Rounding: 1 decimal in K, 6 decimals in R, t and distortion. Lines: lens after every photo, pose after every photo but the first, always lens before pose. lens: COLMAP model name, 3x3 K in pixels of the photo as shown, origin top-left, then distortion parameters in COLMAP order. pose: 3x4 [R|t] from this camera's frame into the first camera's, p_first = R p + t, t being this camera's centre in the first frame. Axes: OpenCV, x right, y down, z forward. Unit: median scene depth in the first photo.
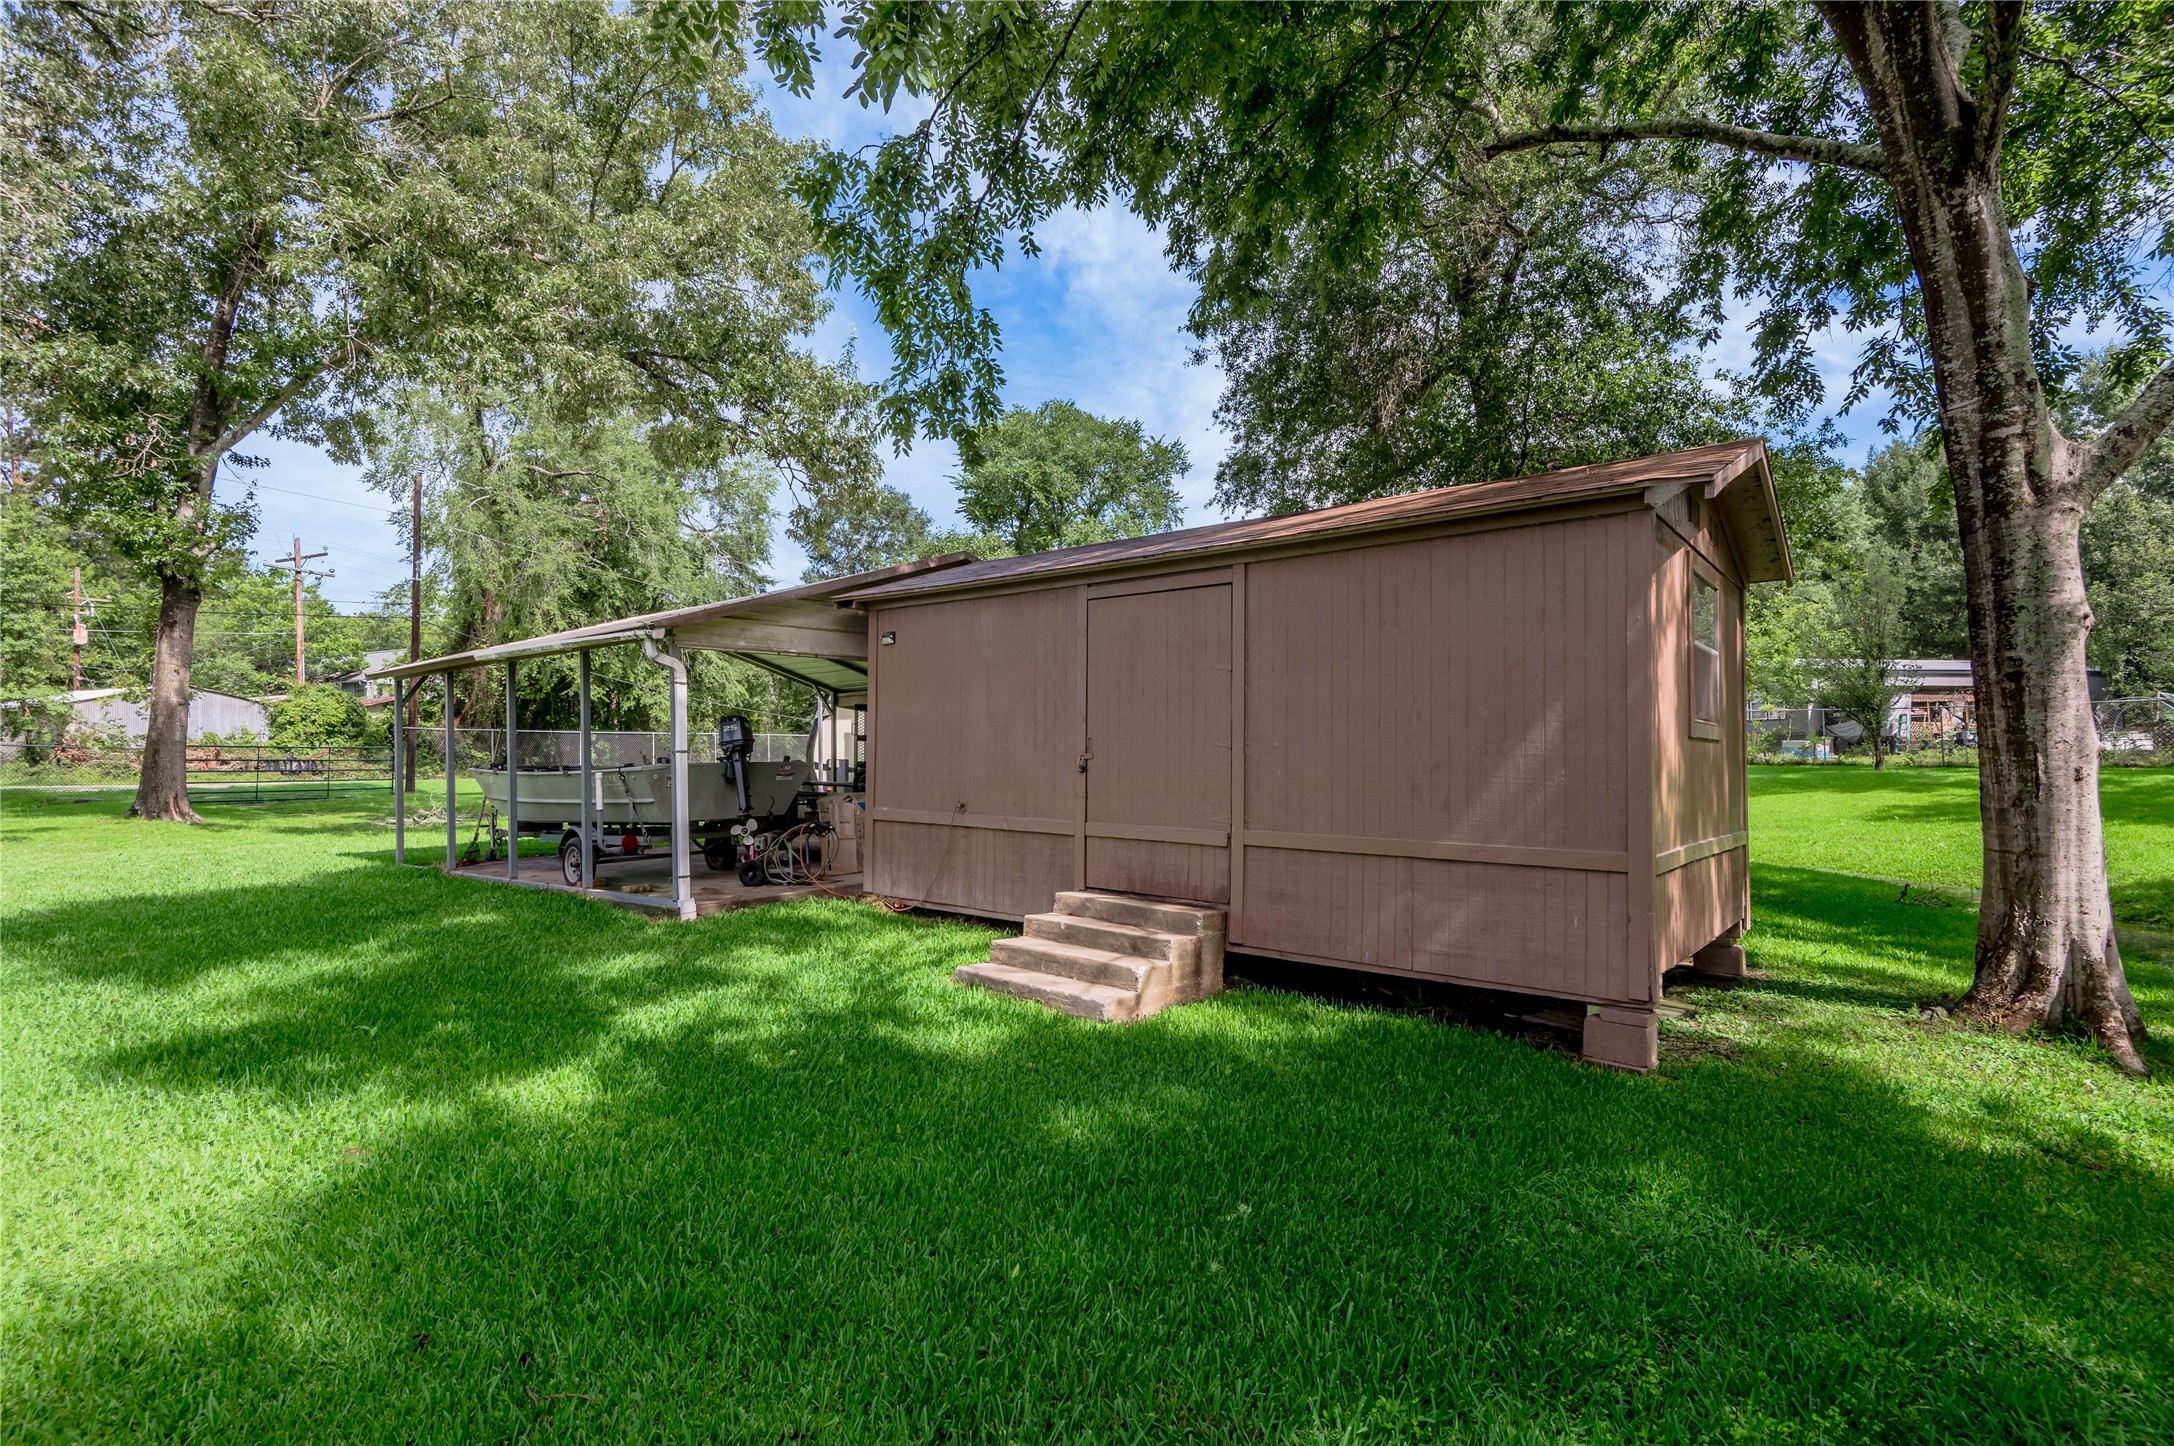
lens RADIAL K [[1051.4, 0, 1072.8], [0, 1051.4, 716.9], [0, 0, 1]] dist [0.002191, -0.009856]
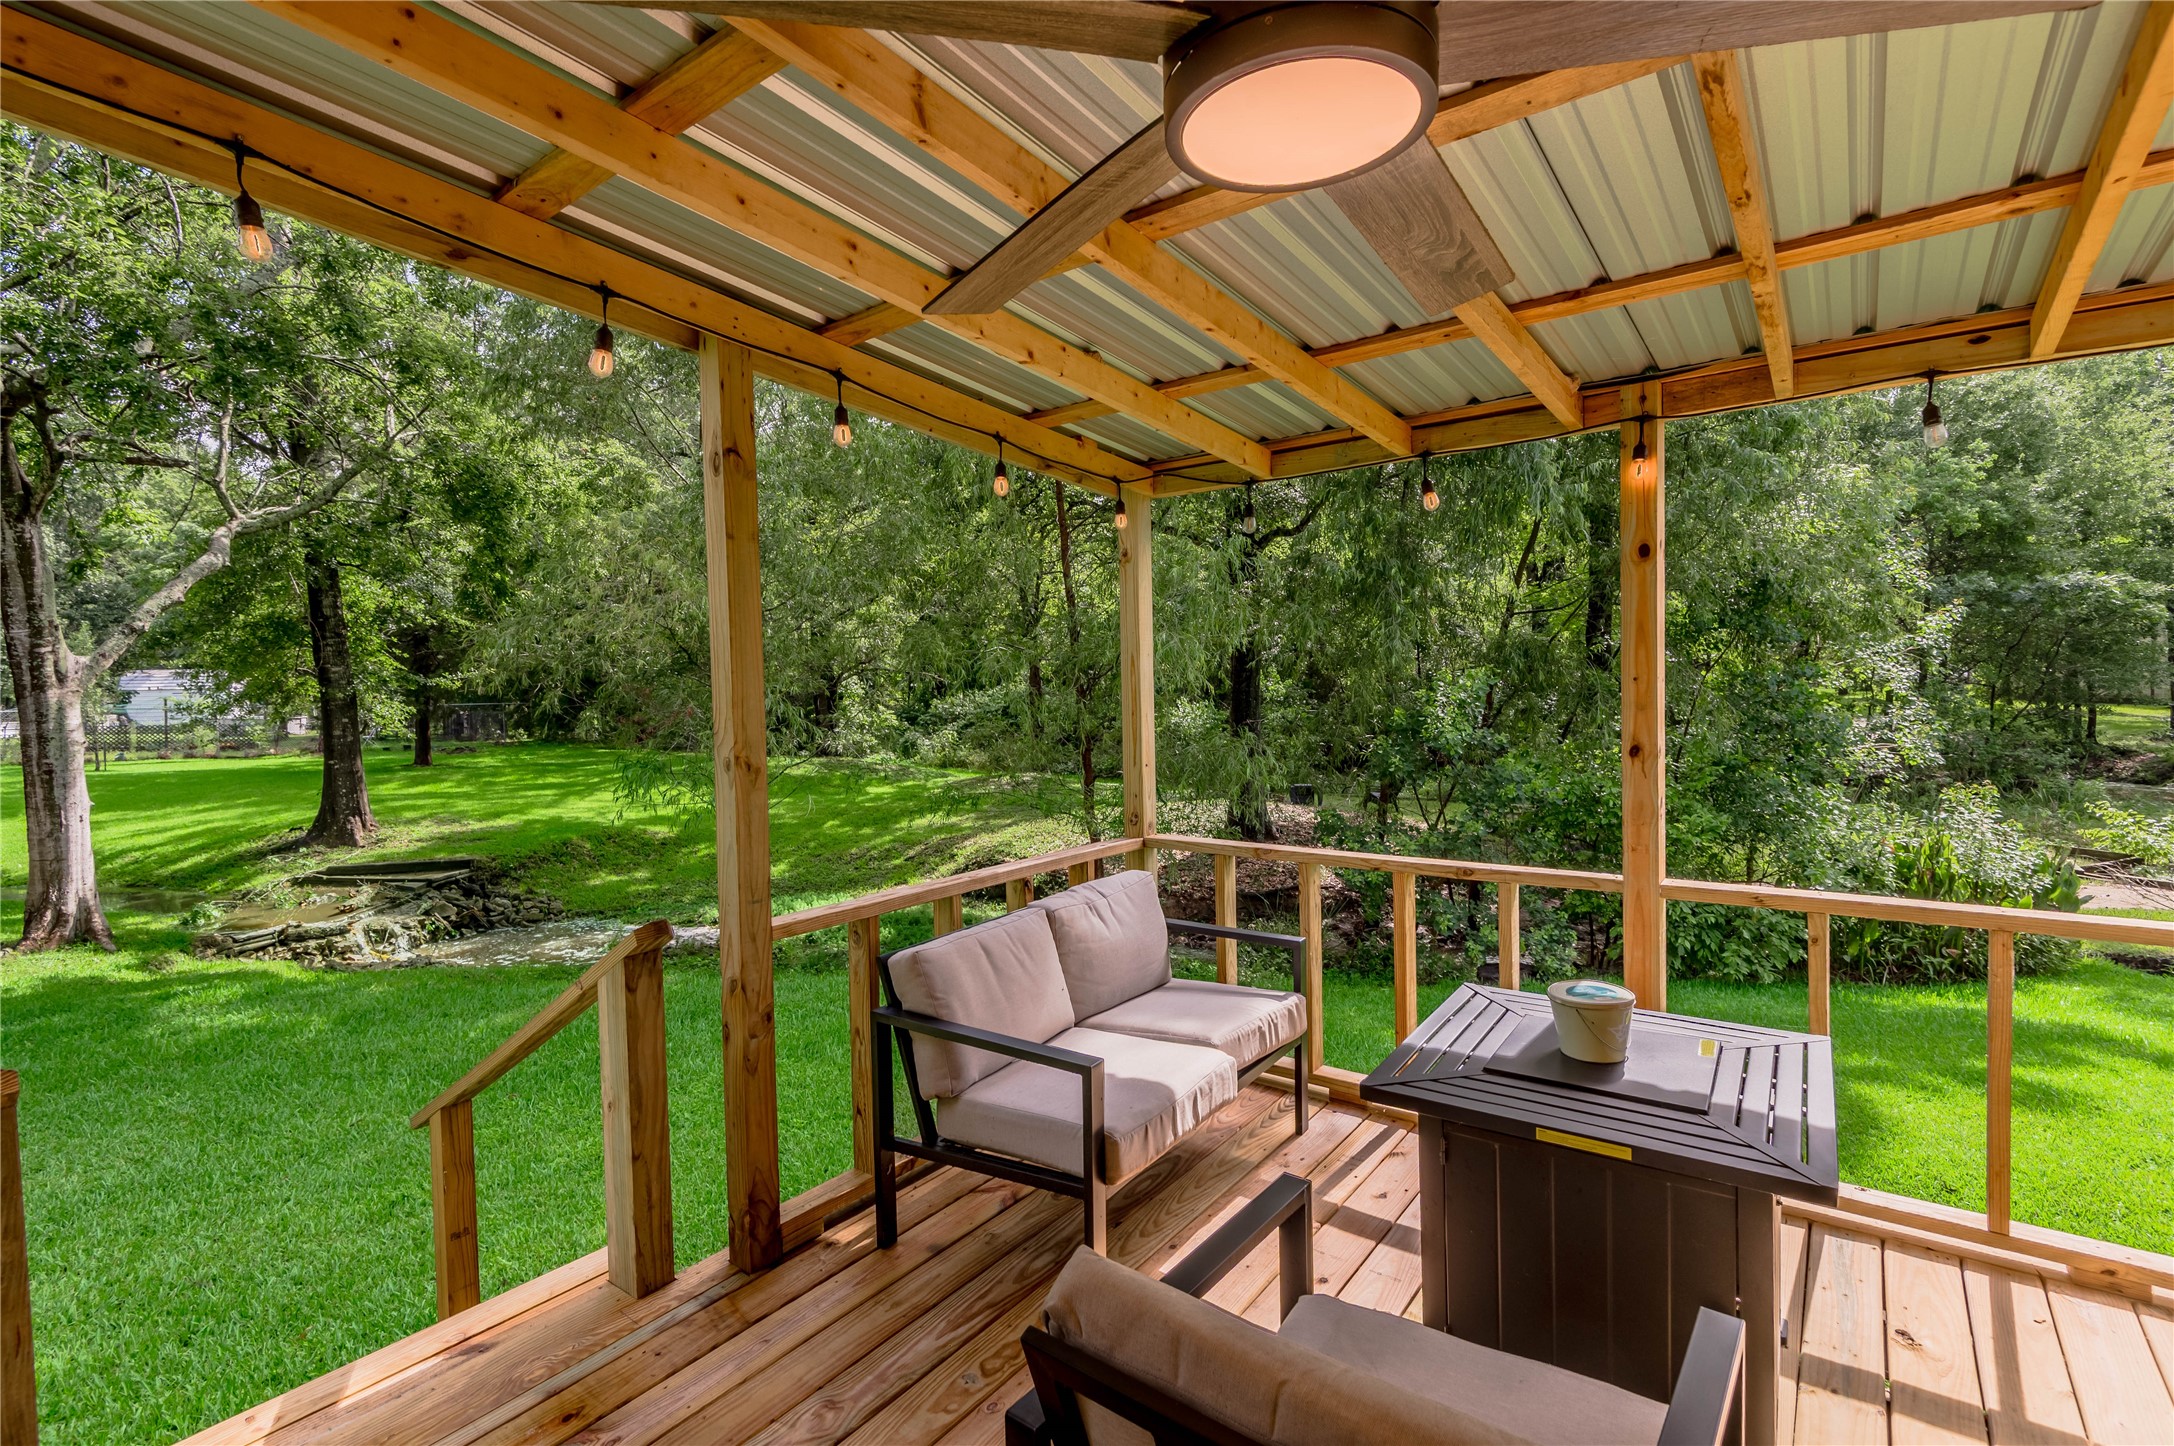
lens RADIAL K [[989.7, 0, 1088.5], [0, 989.7, 716.1], [0, 0, 1]] dist [0.001760, -0.006008]
pose [[-0.055325, -0.019495, 0.998278, -1.073152], [-0.010313, 0.999767, 0.018952, -0.200259], [-0.998415, -0.009247, -0.055513, -0.868850]]
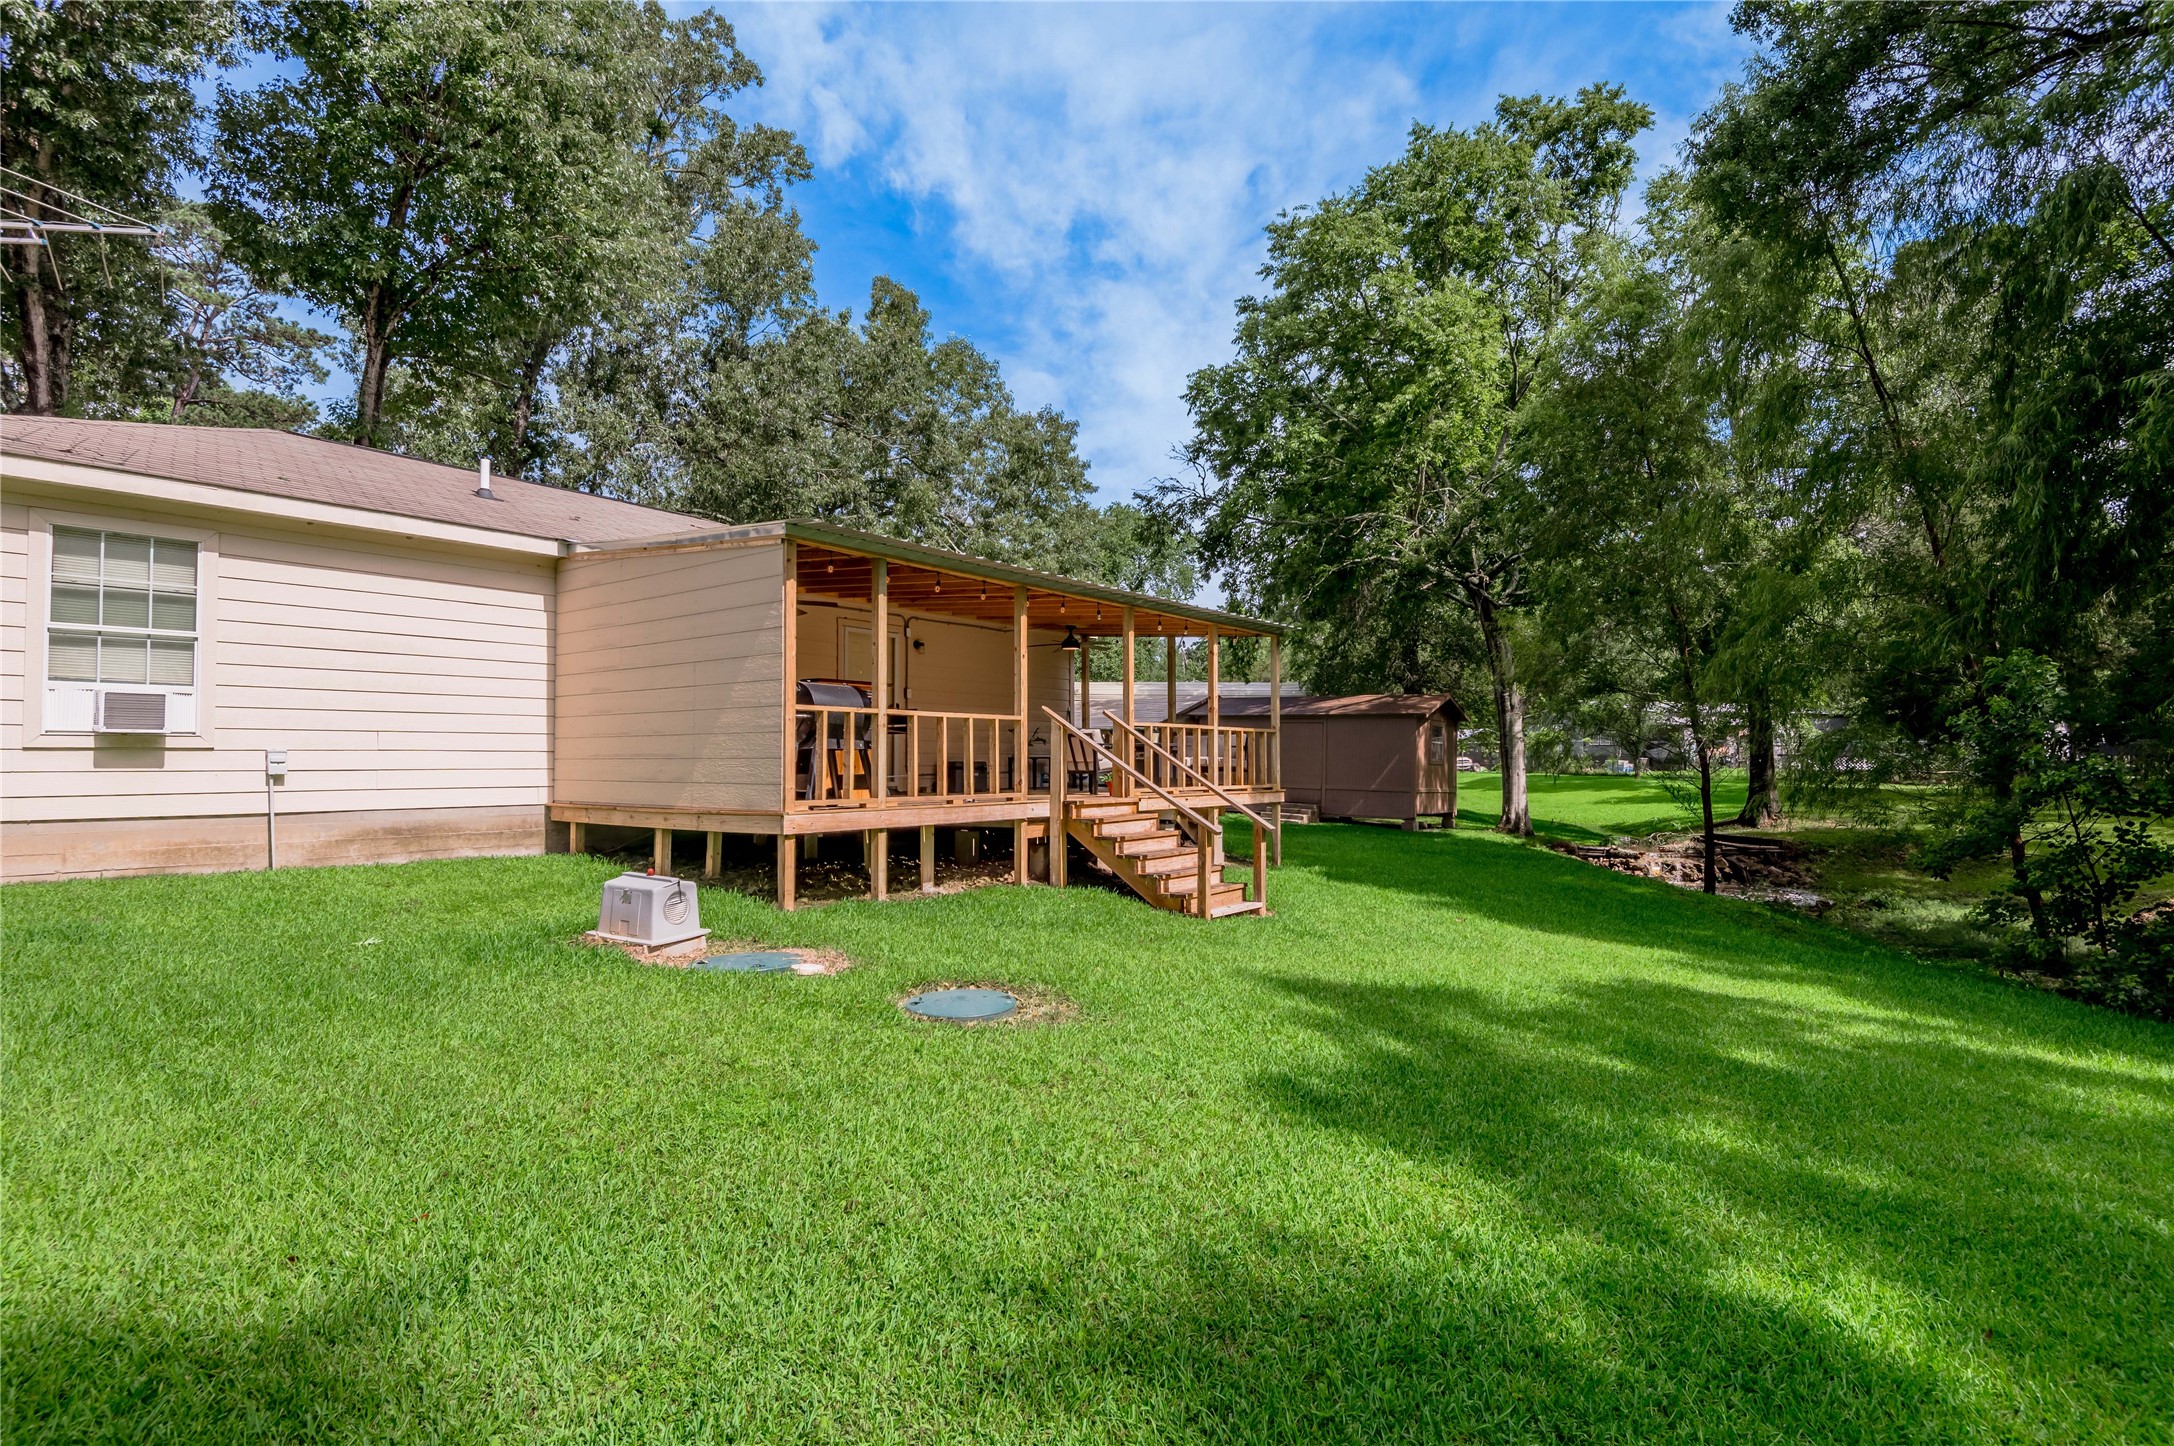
lens RADIAL K [[1051.4, 0, 1072.8], [0, 1051.4, 716.9], [0, 0, 1]] dist [0.002191, -0.009856]
pose [[0.999856, 0.013395, 0.010407, -0.954008], [-0.013347, 0.999900, -0.004737, -0.139768], [-0.010469, 0.004598, 0.999935, -3.359640]]
